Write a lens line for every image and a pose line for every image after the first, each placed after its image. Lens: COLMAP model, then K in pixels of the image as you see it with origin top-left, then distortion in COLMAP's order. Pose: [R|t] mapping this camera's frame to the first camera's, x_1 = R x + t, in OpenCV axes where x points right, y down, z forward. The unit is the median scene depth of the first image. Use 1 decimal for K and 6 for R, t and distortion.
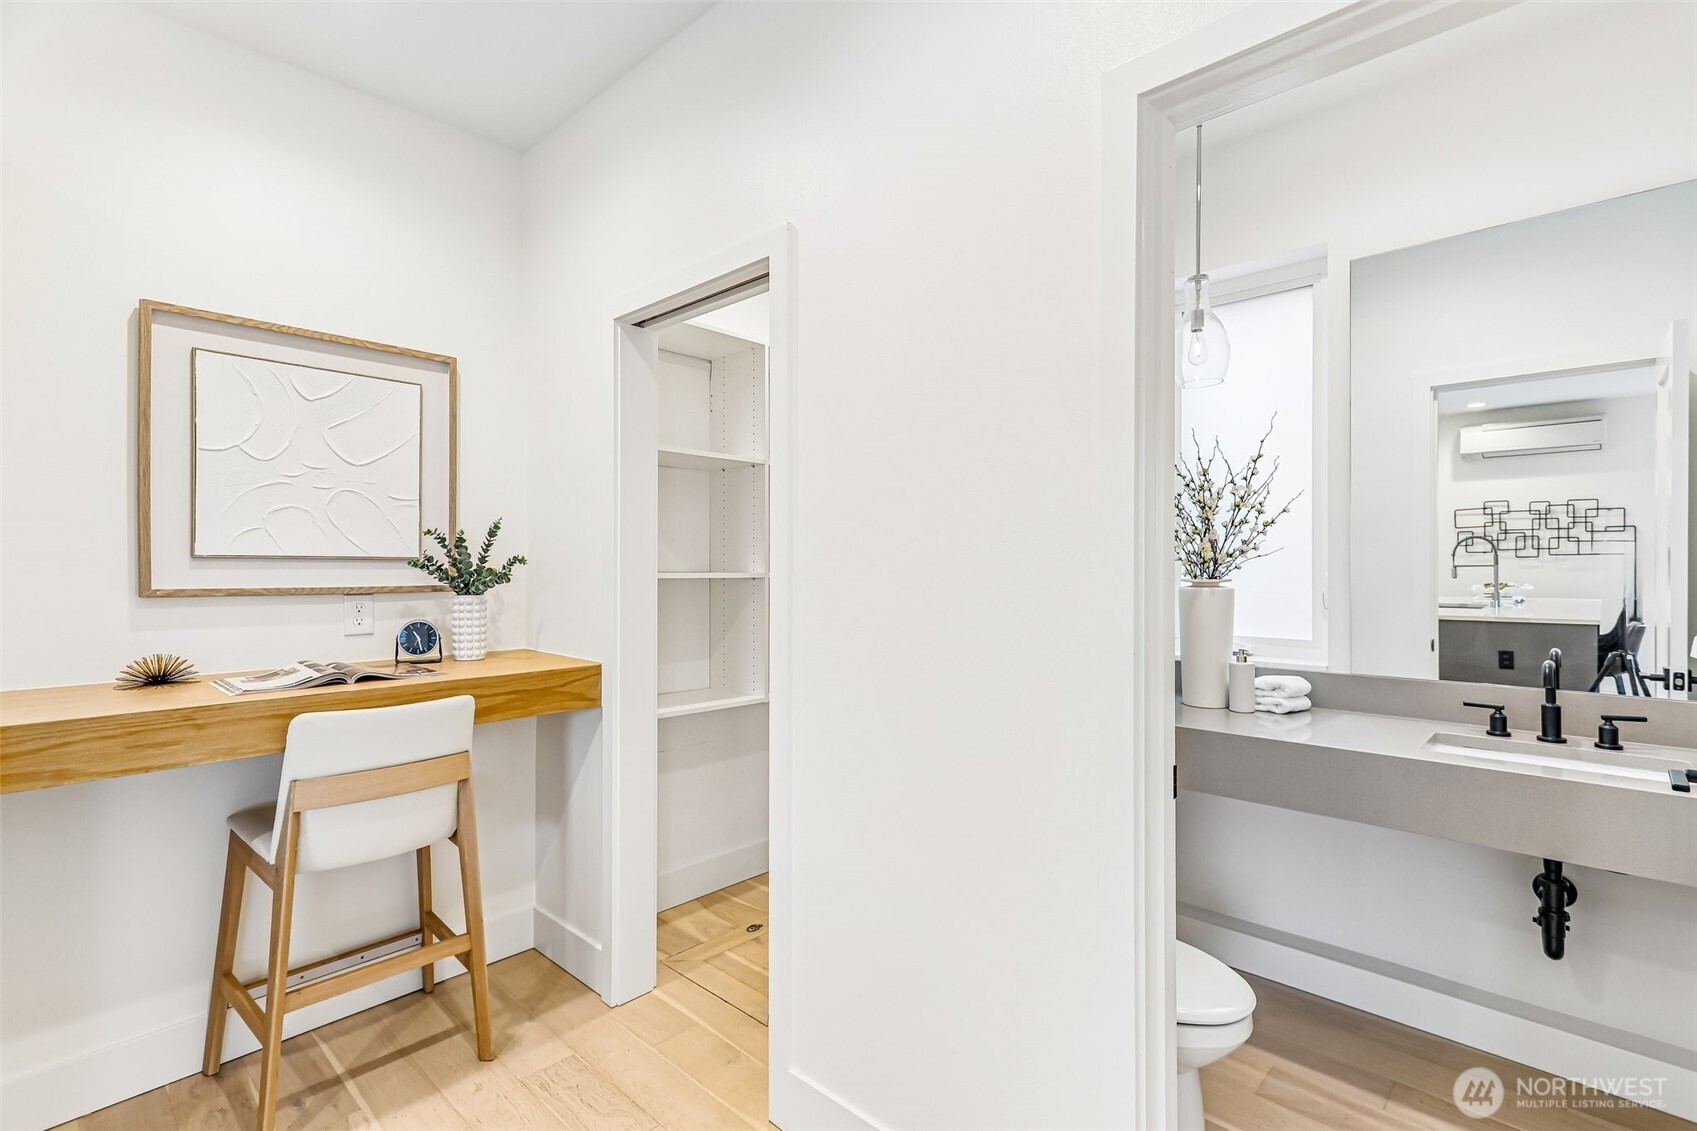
lens RADIAL K [[794.0, 0, 852.8], [0, 794.0, 557.0], [0, 0, 1]] dist [0.011359, 0.002828]
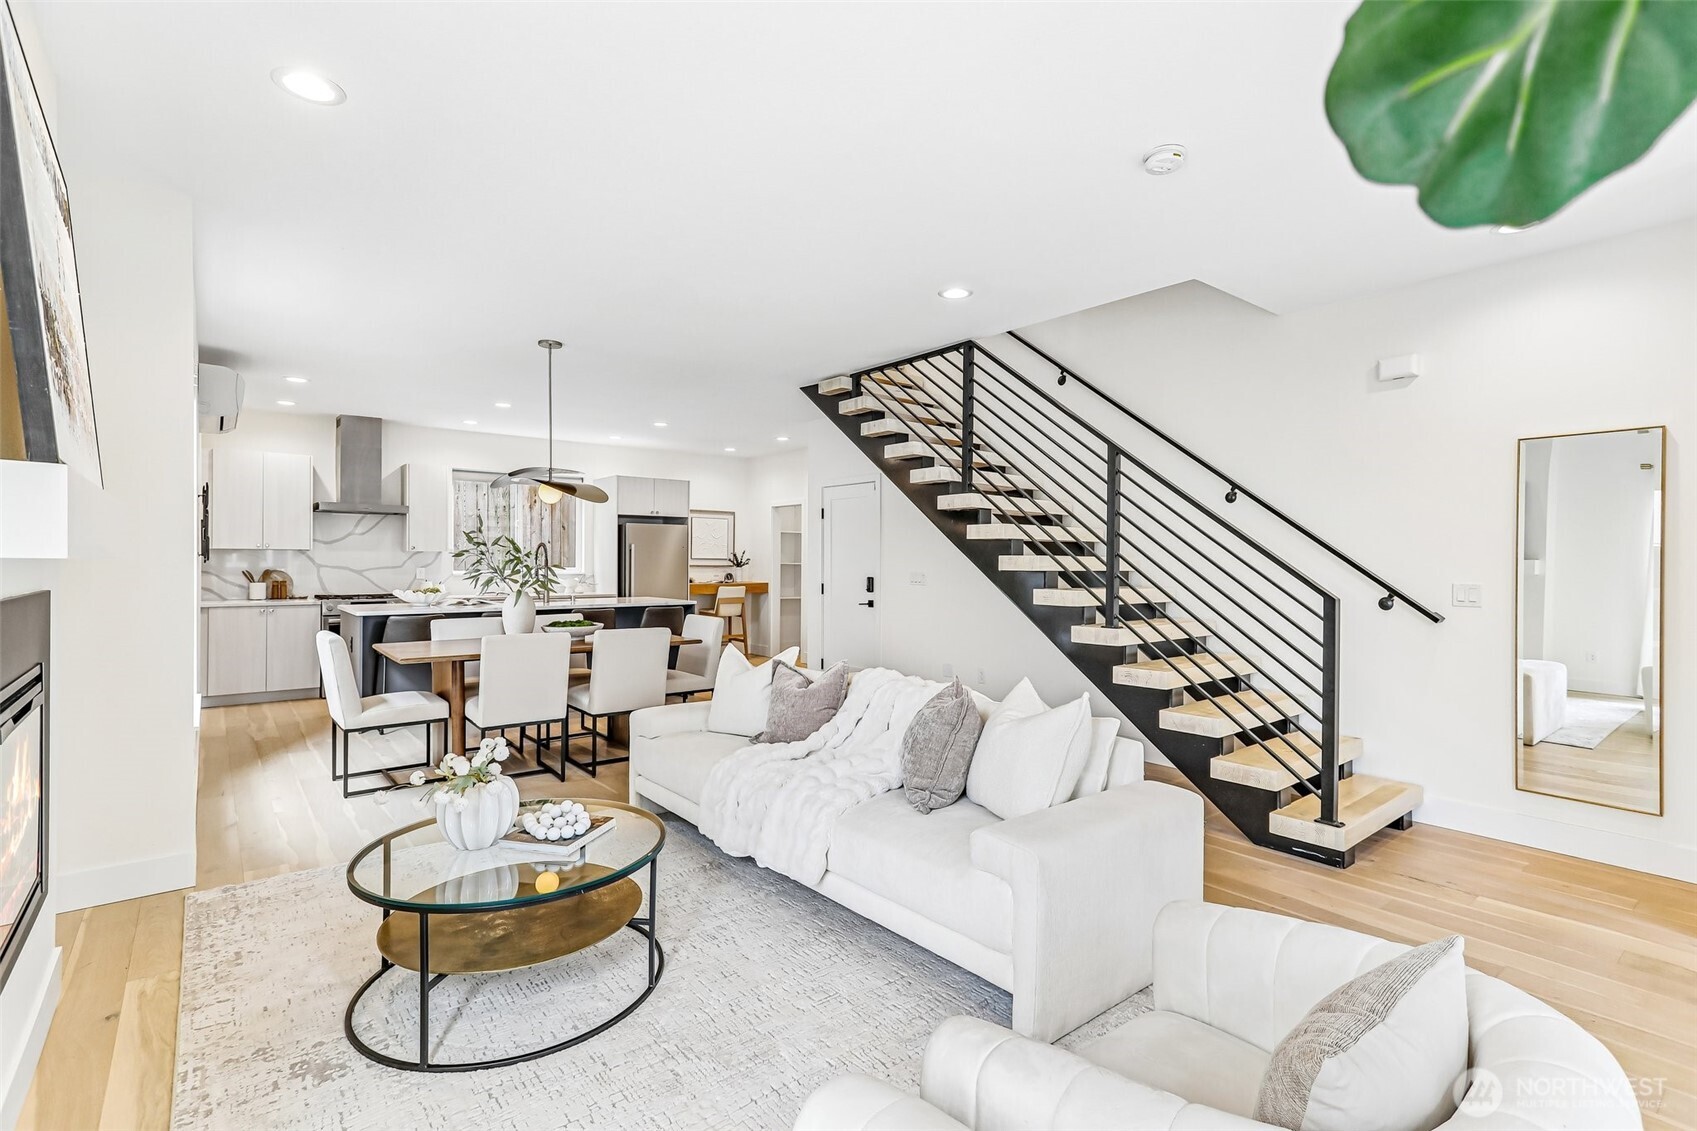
lens RADIAL K [[794.0, 0, 841.6], [0, 794.0, 561.6], [0, 0, 1]] dist [0.011359, 0.002828]
pose [[0.991680, 0.007424, -0.128516, 0.641997], [-0.008237, 0.999949, -0.005796, 0.037205], [0.128467, 0.006806, 0.991690, -3.270969]]
